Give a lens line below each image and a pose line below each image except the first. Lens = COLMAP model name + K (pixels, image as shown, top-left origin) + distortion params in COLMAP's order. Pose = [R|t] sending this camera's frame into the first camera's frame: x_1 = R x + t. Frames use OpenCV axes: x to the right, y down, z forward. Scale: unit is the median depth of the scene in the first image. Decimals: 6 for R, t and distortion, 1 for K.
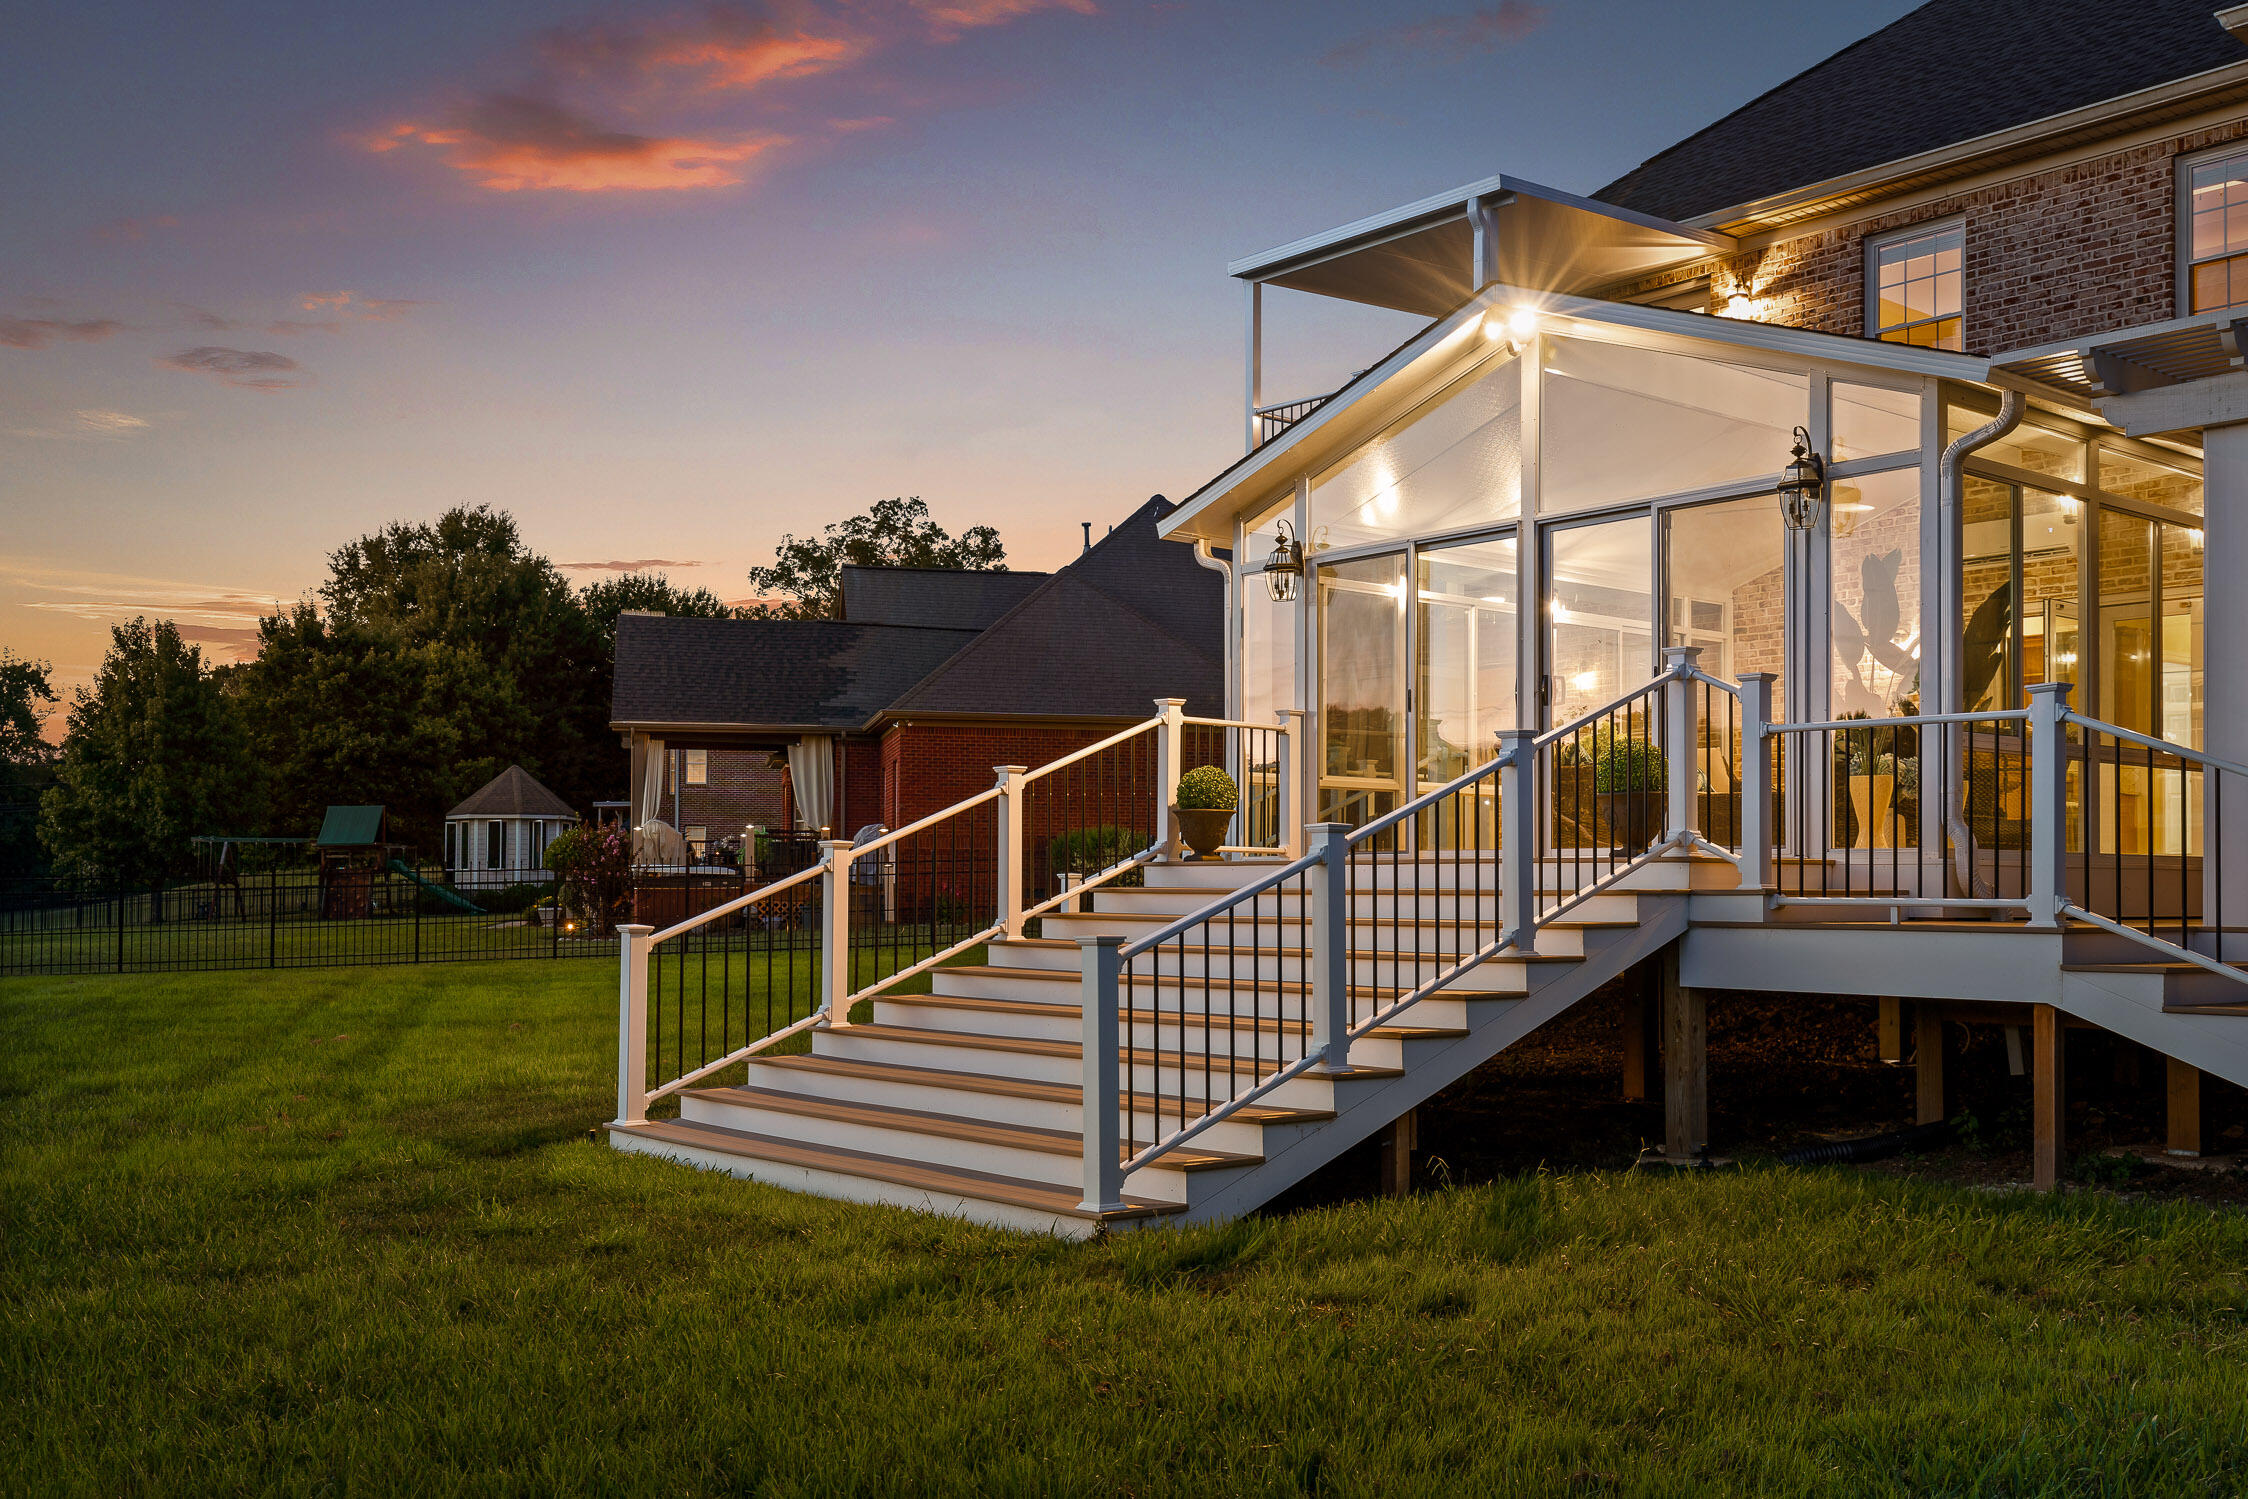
lens RADIAL K [[2031.2, 0, 1123.4], [0, 2031.2, 854.3], [0, 0, 1]] dist [-0.002809, -0.013024]
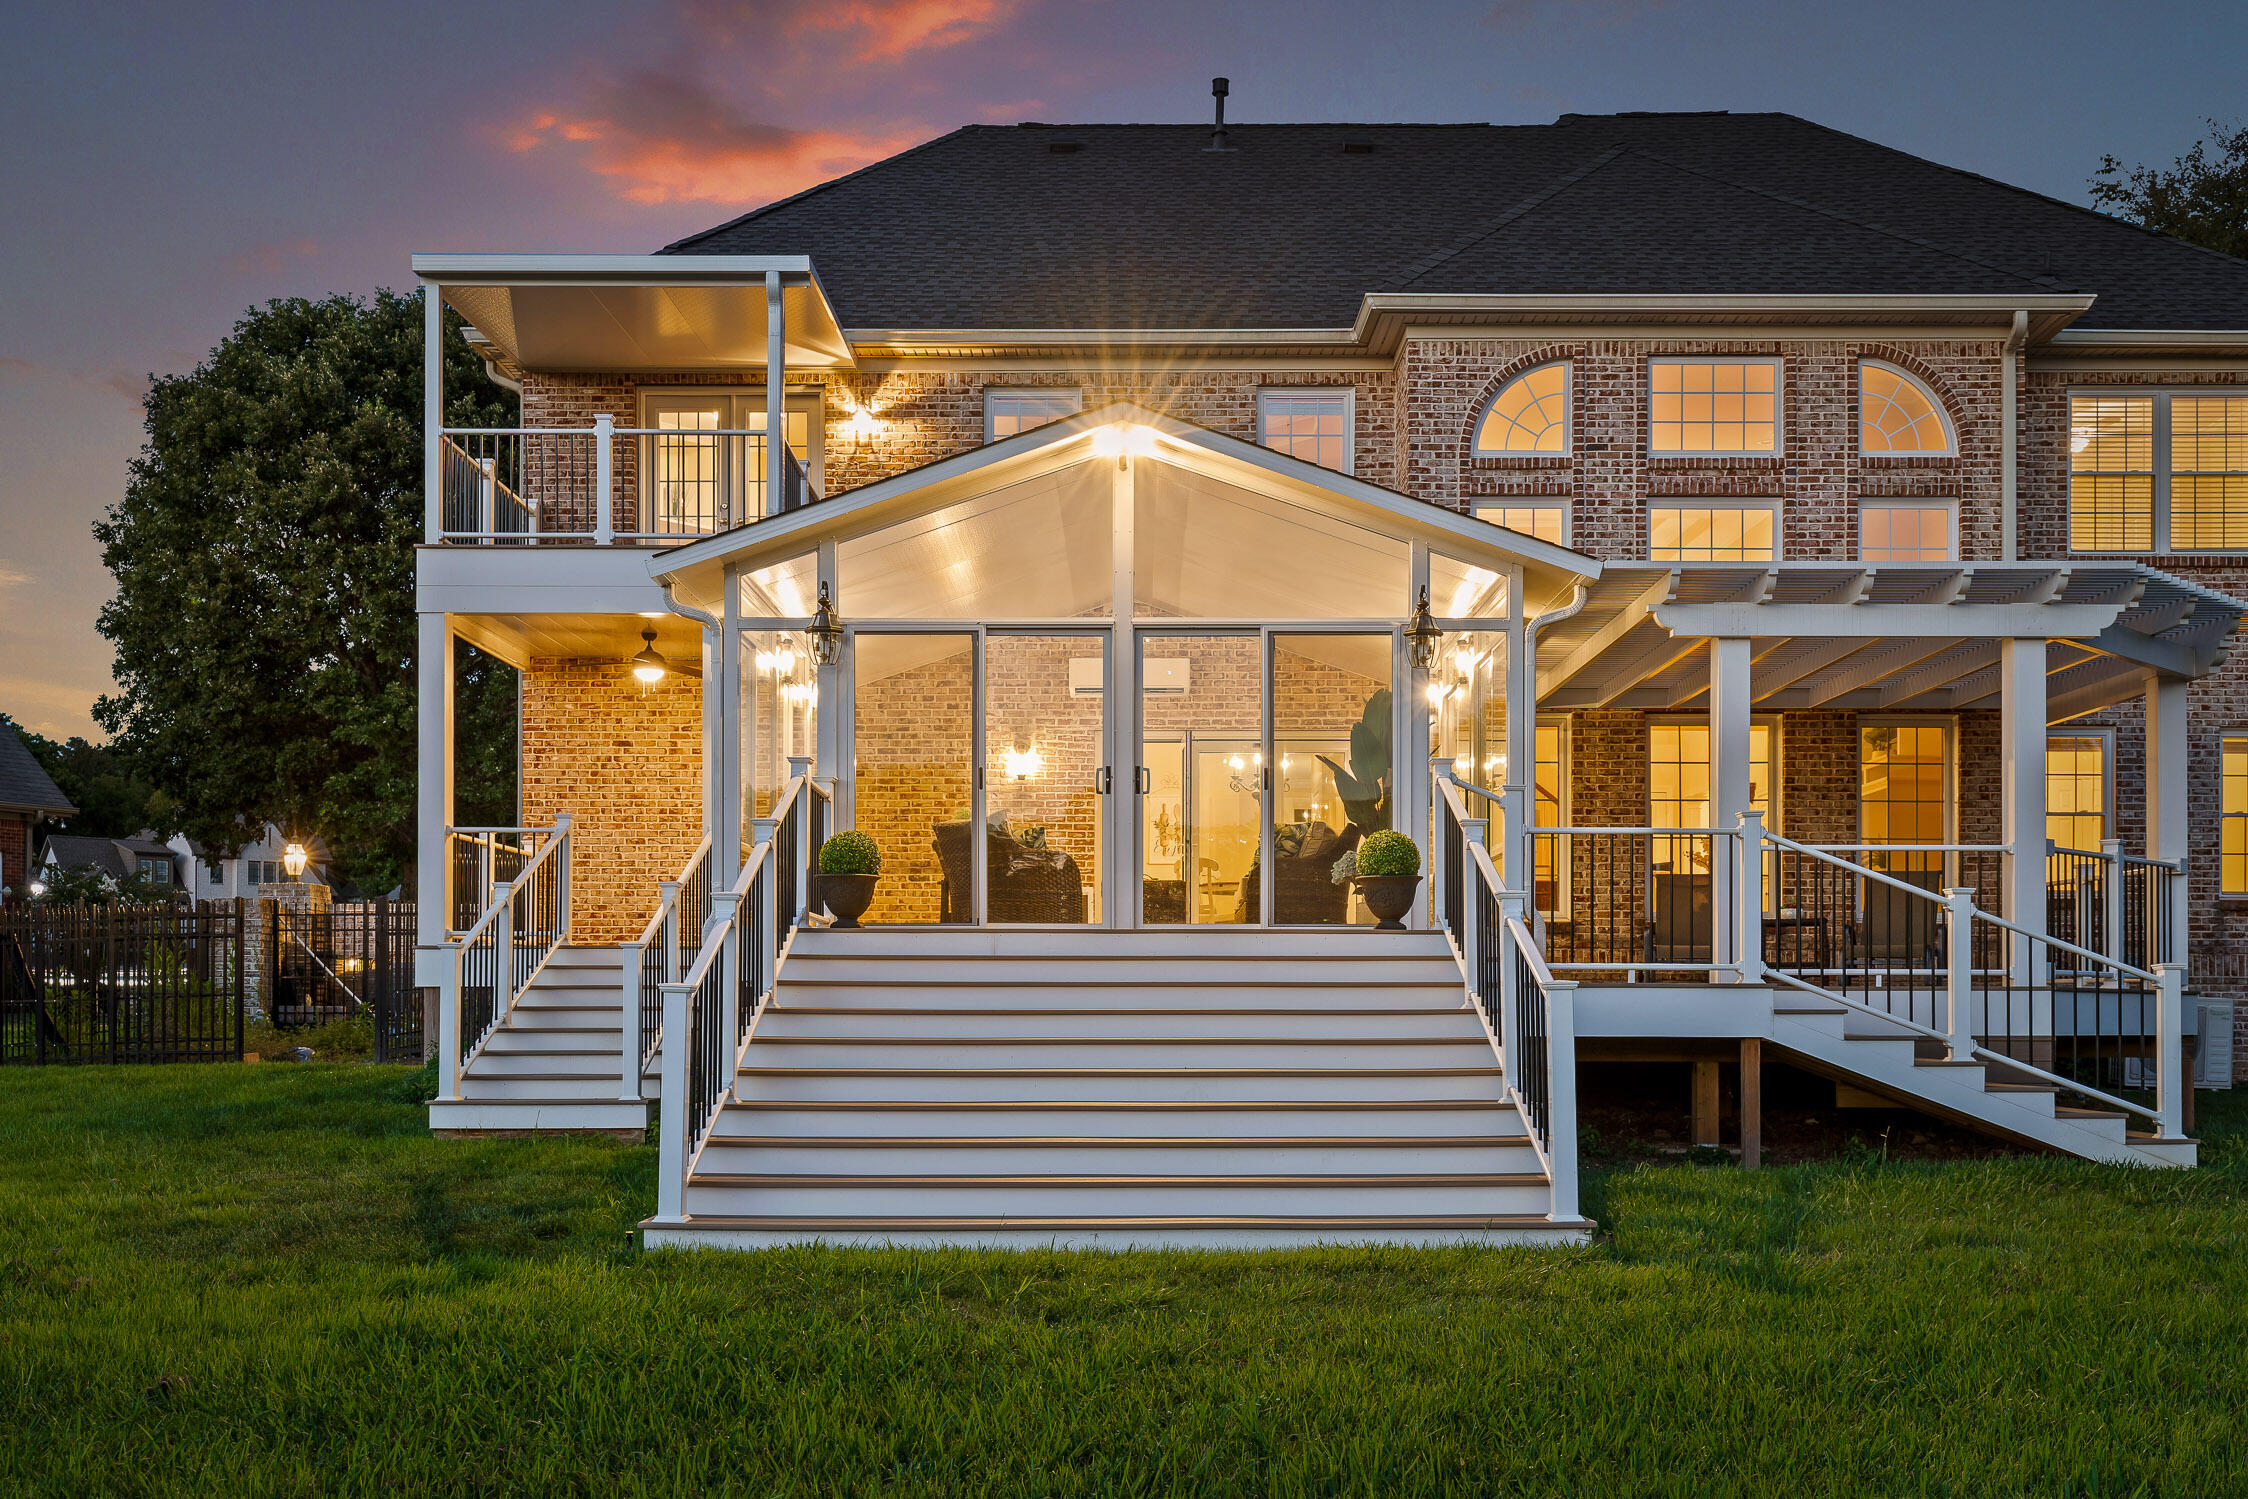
lens RADIAL K [[2215.9, 0, 1125.6], [0, 2215.9, 845.8], [0, 0, 1]] dist [-0.008558, -0.001026]
pose [[0.660231, 0.054230, 0.749102, -0.534987], [-0.012606, 0.998049, -0.061142, 0.021669], [-0.750957, 0.030925, 0.659627, 0.169468]]
